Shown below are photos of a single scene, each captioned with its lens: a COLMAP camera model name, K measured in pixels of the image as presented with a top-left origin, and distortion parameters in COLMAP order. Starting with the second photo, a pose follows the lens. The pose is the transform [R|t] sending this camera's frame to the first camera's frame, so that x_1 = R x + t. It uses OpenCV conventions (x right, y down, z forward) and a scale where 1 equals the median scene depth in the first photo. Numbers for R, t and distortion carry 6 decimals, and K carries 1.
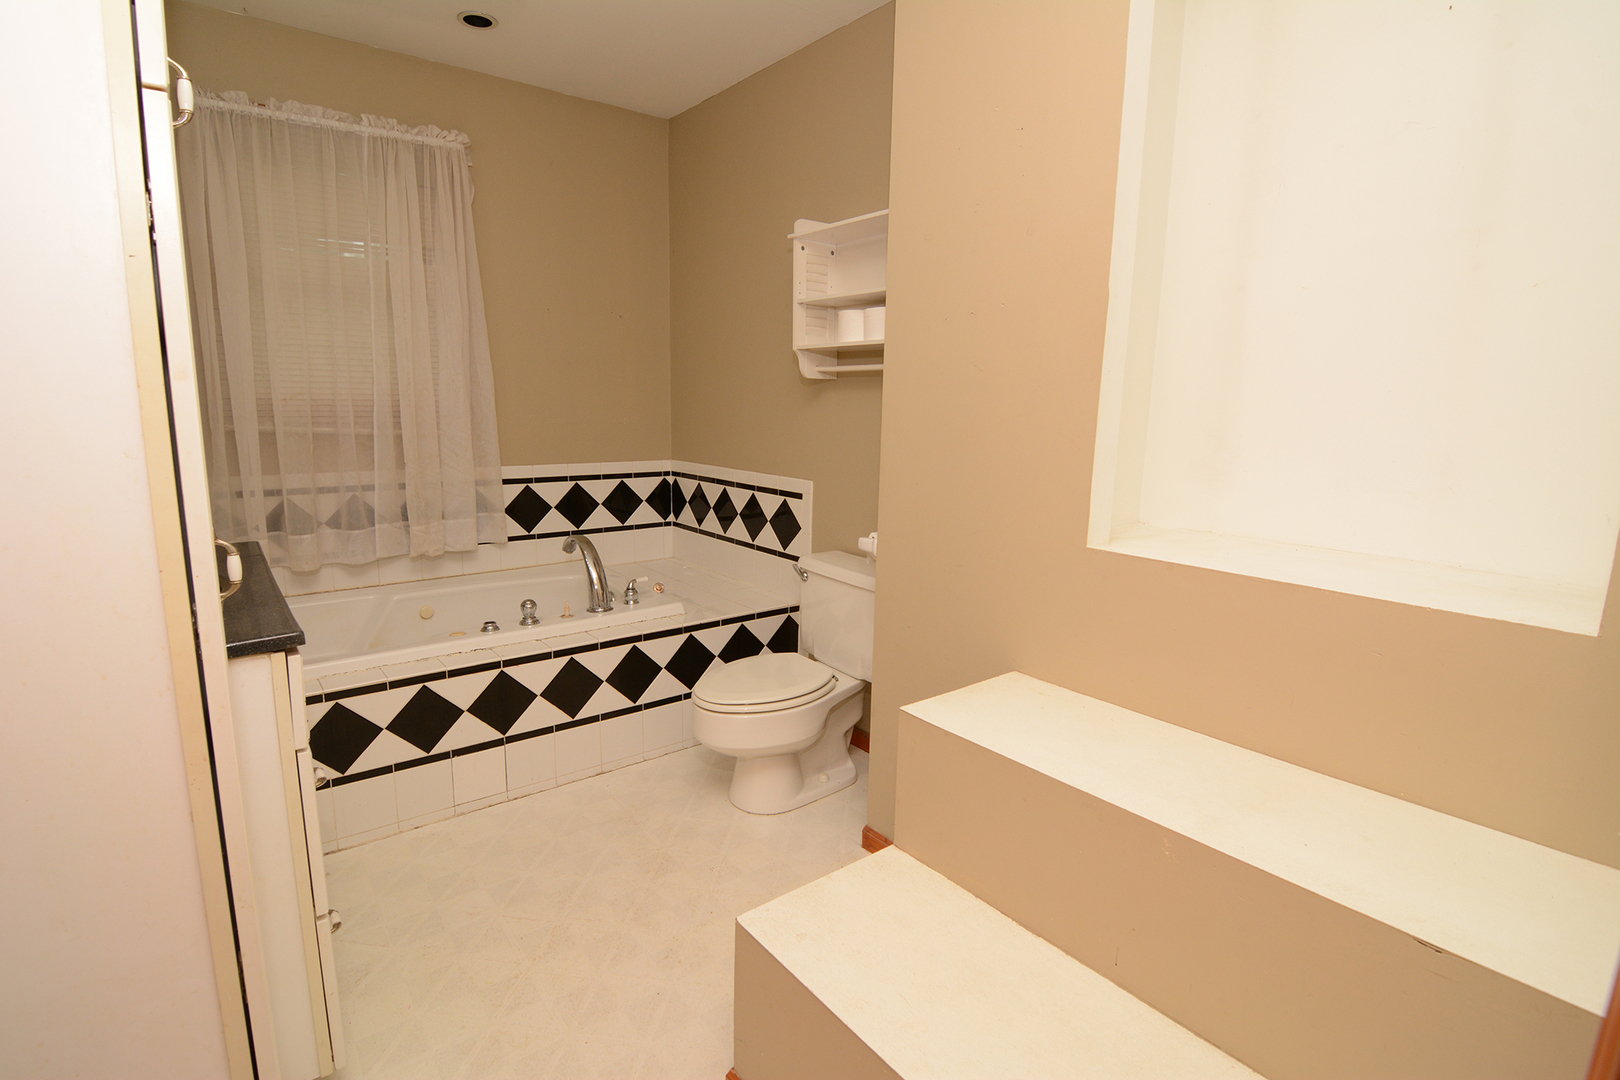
lens RADIAL K [[779.8, 0, 806.1], [0, 779.8, 539.9], [0, 0, 1]] dist [-0.008928, -0.007185]
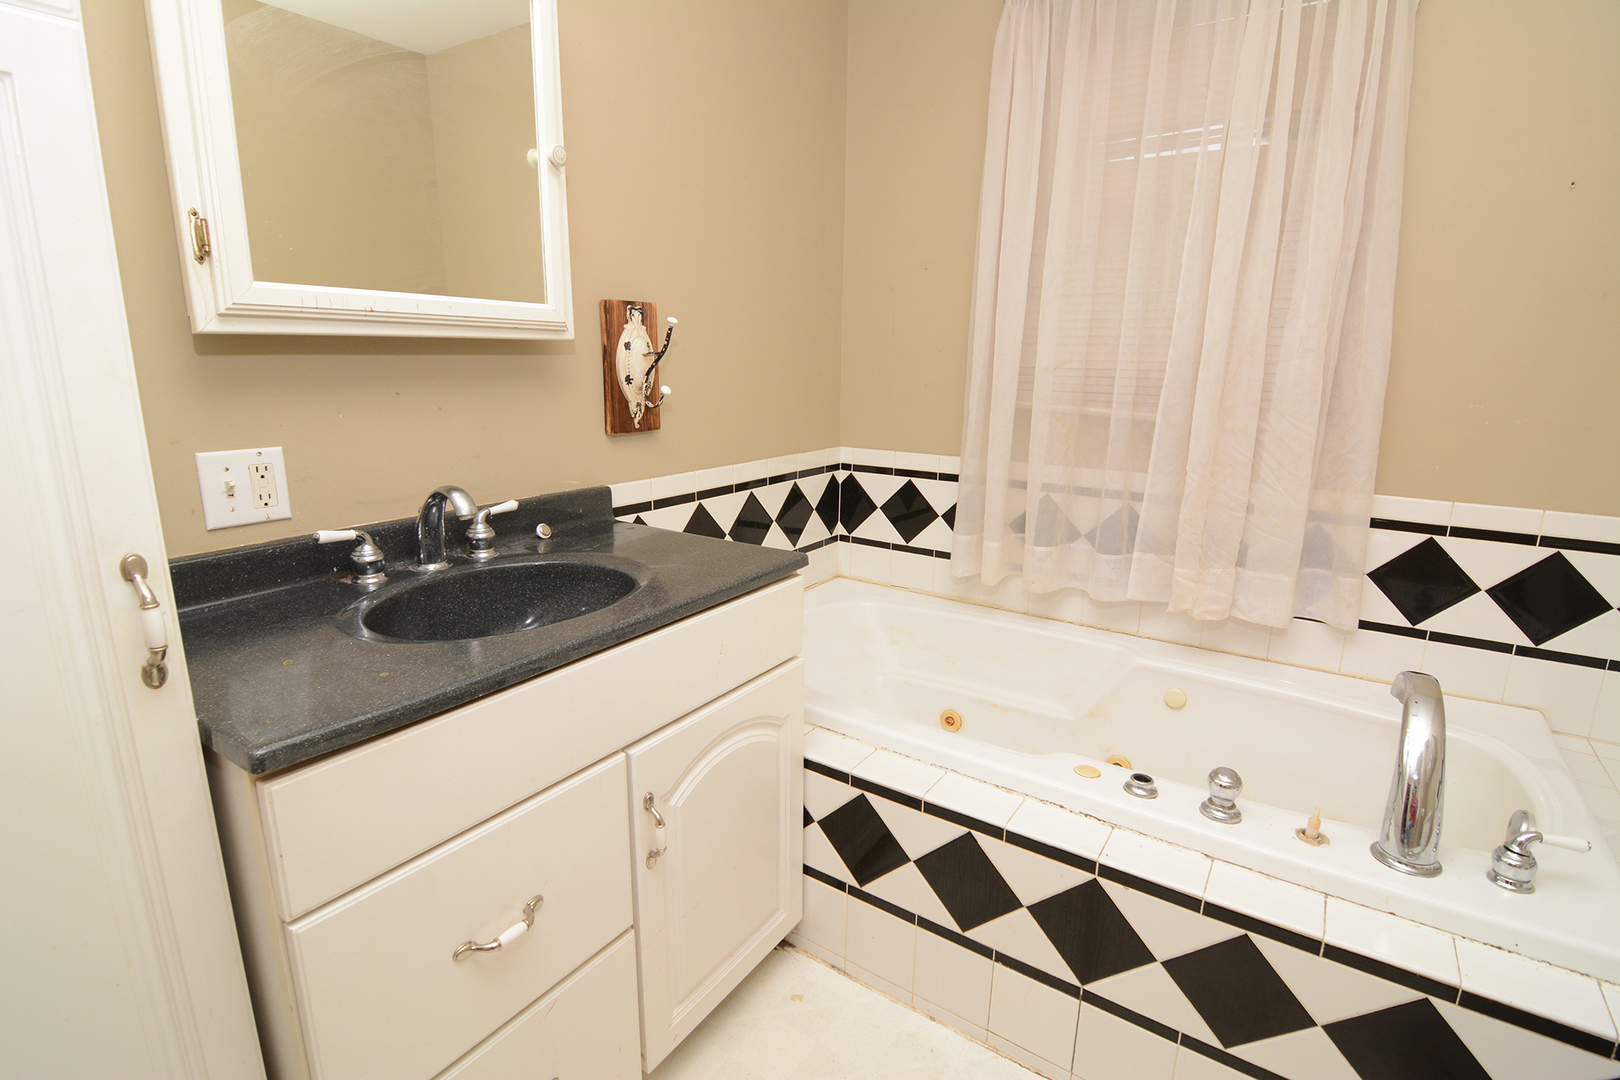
lens RADIAL K [[779.8, 0, 805.2], [0, 779.8, 532.8], [0, 0, 1]] dist [-0.008928, -0.007185]
pose [[0.295656, 0.200232, -0.934074, 0.001686], [-0.173096, 0.972830, 0.153751, -0.092222], [0.939482, 0.116227, 0.322282, 0.504490]]
